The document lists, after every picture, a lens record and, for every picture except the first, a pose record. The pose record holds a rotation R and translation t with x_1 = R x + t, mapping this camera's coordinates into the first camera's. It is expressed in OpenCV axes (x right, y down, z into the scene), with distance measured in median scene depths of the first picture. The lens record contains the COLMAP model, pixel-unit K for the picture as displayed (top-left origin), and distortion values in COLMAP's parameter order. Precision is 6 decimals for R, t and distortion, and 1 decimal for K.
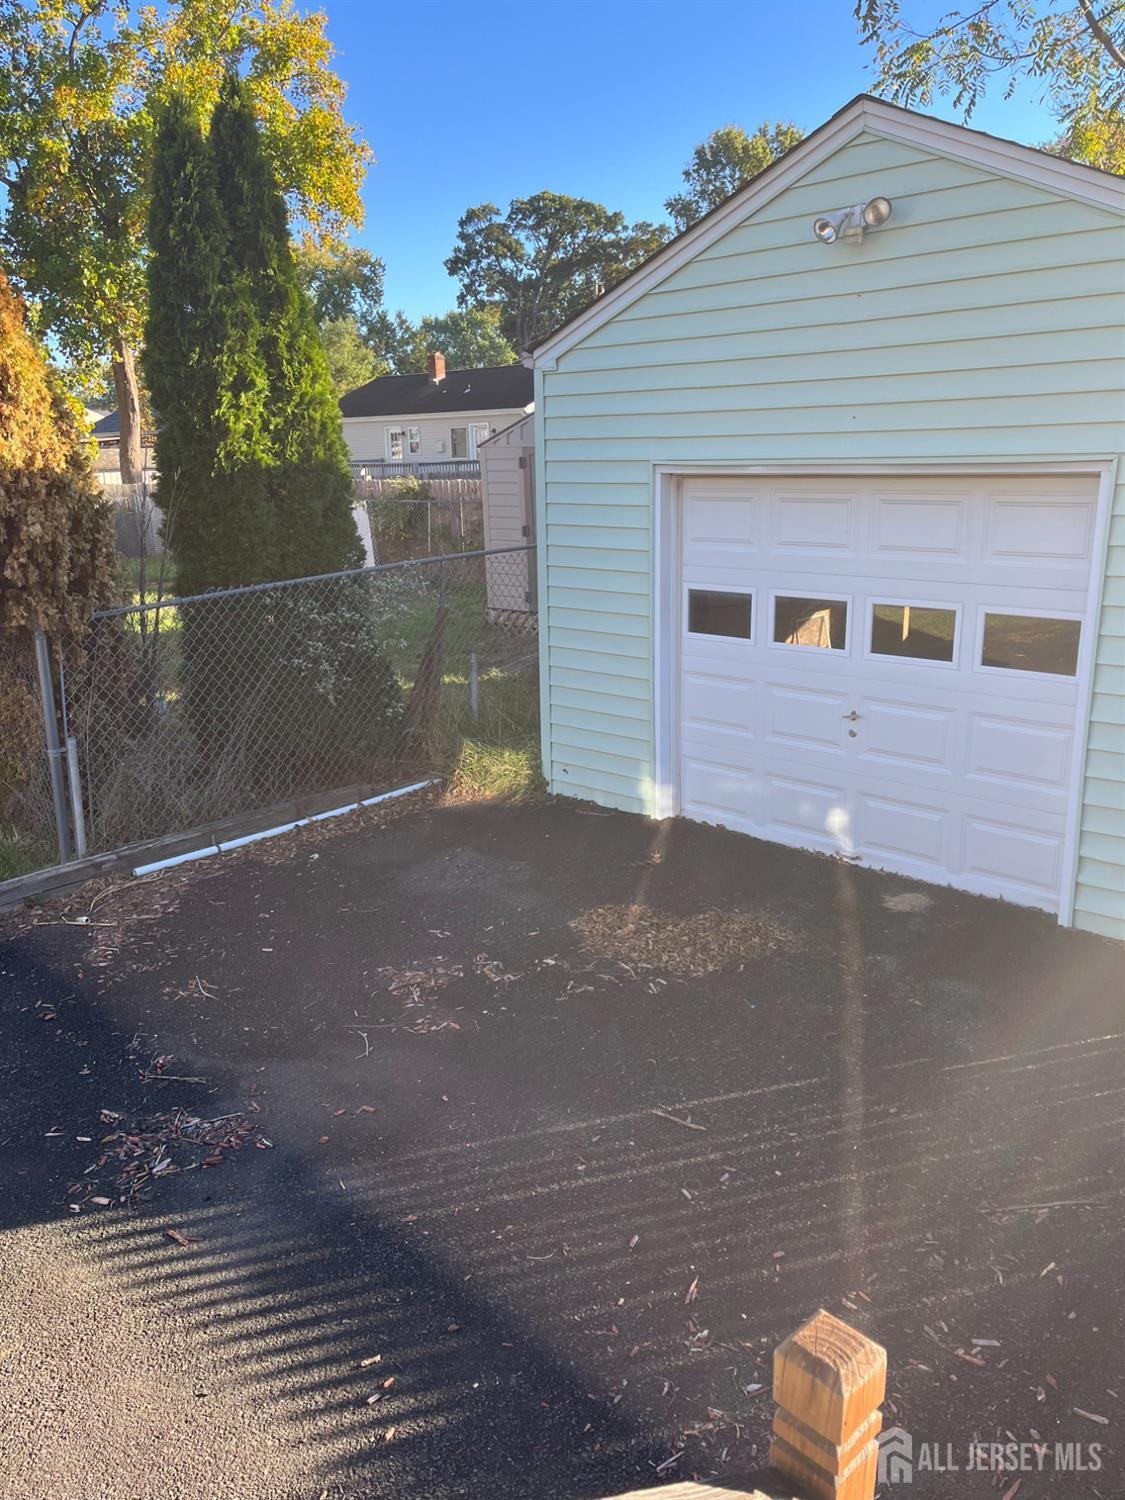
lens RADIAL K [[1131.8, 0, 568.2], [0, 1131.8, 752.1], [0, 0, 1]] dist [0.079194, -0.101808]
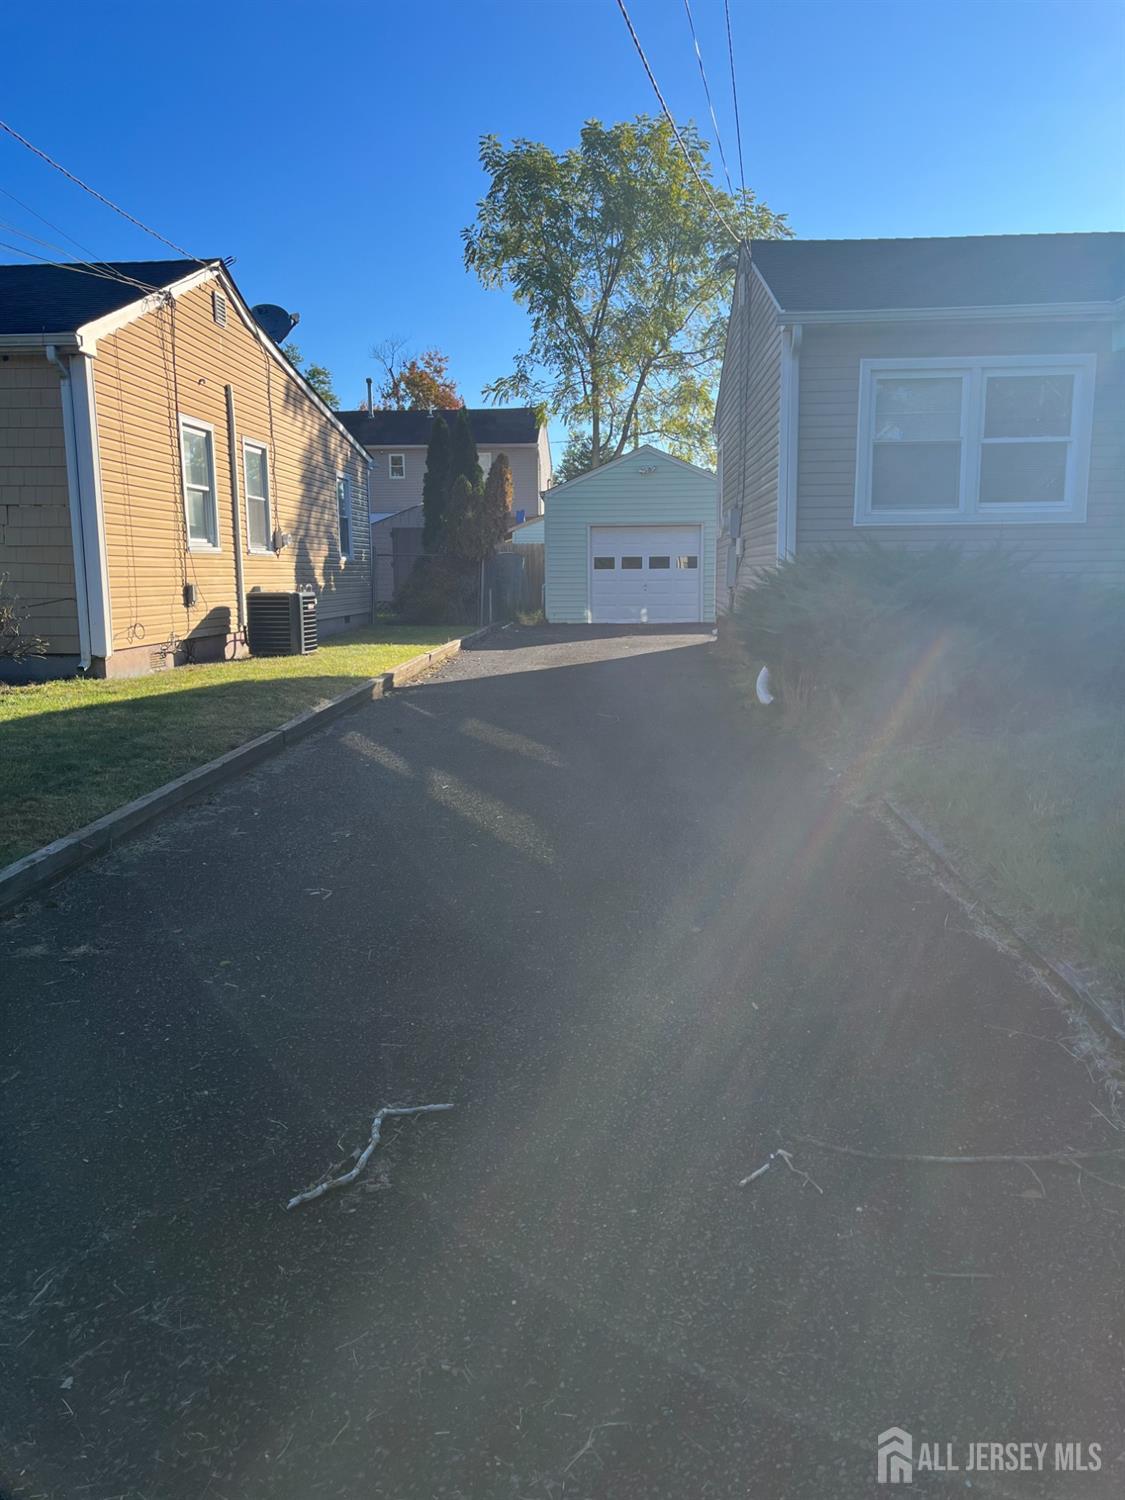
lens RADIAL K [[1131.8, 0, 563.0], [0, 1131.8, 749.0], [0, 0, 1]] dist [0.079194, -0.101808]
pose [[0.763646, -0.086493, 0.639815, -2.438152], [0.162121, 0.984924, -0.060352, 0.691530], [-0.624949, 0.149815, 0.766155, -1.704585]]
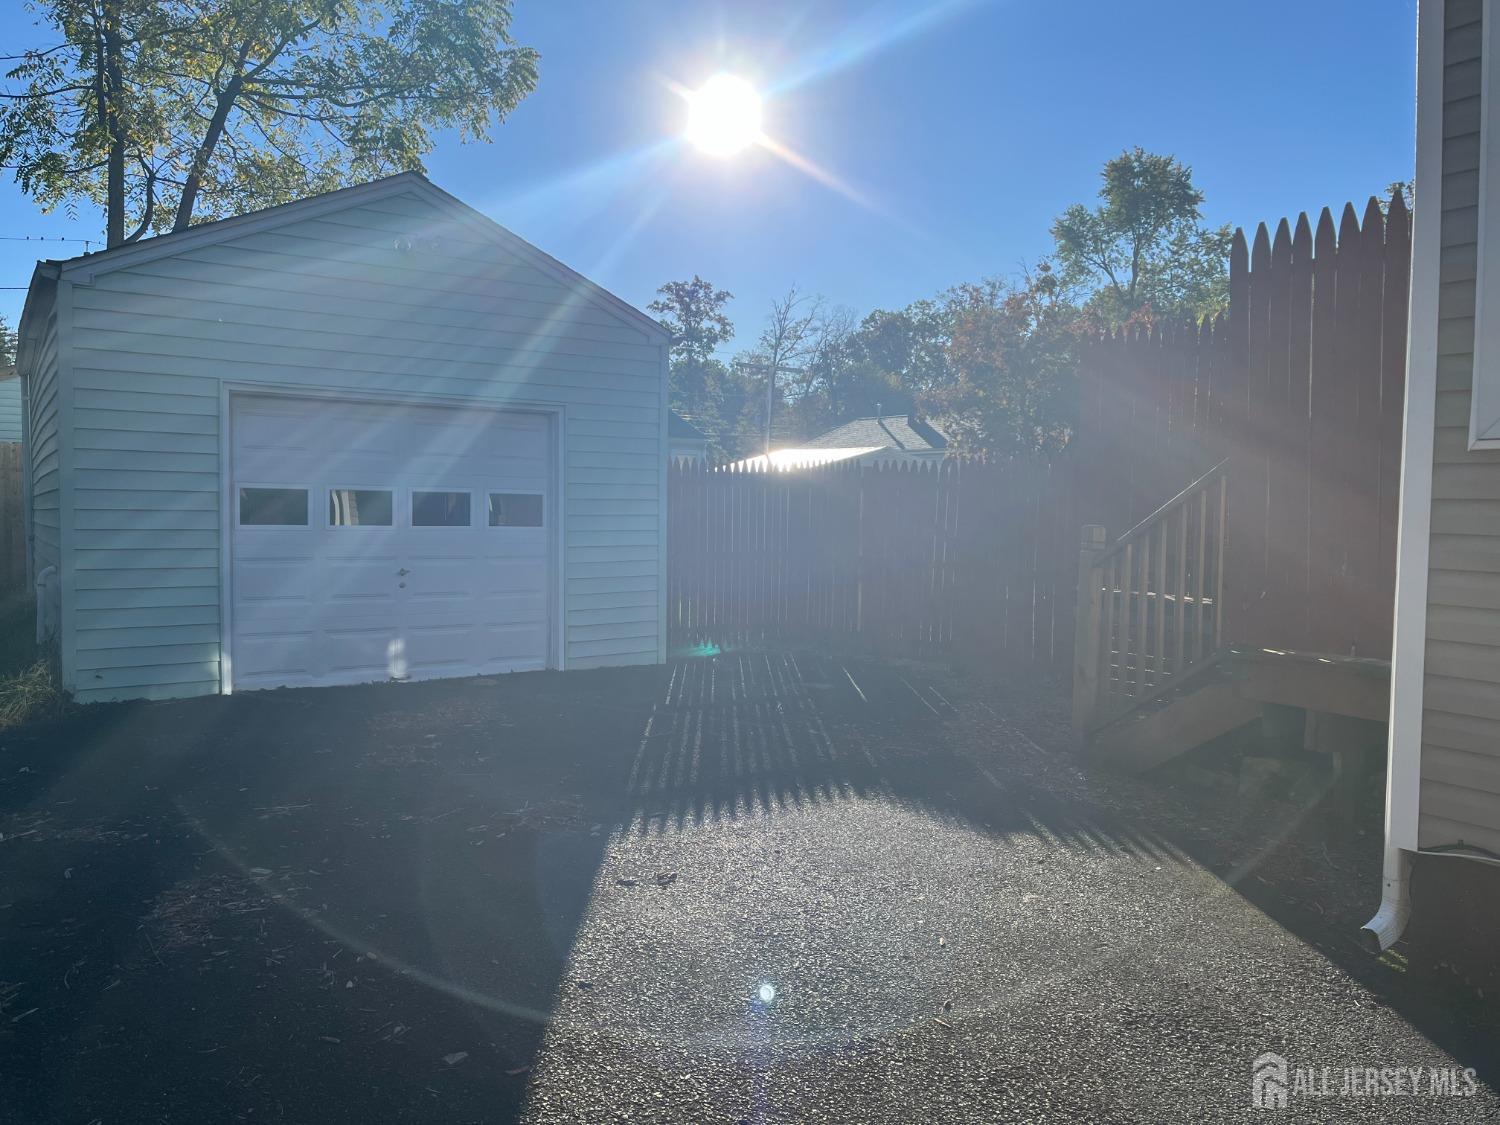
lens RADIAL K [[1131.8, 0, 746.3], [0, 1131.8, 557.6], [0, 0, 1]] dist [0.079194, -0.101808]
pose [[0.242388, -0.021272, 0.969946, -0.942222], [0.229433, 0.972658, -0.036003, 0.092263], [-0.942660, 0.231264, 0.240641, 0.240605]]
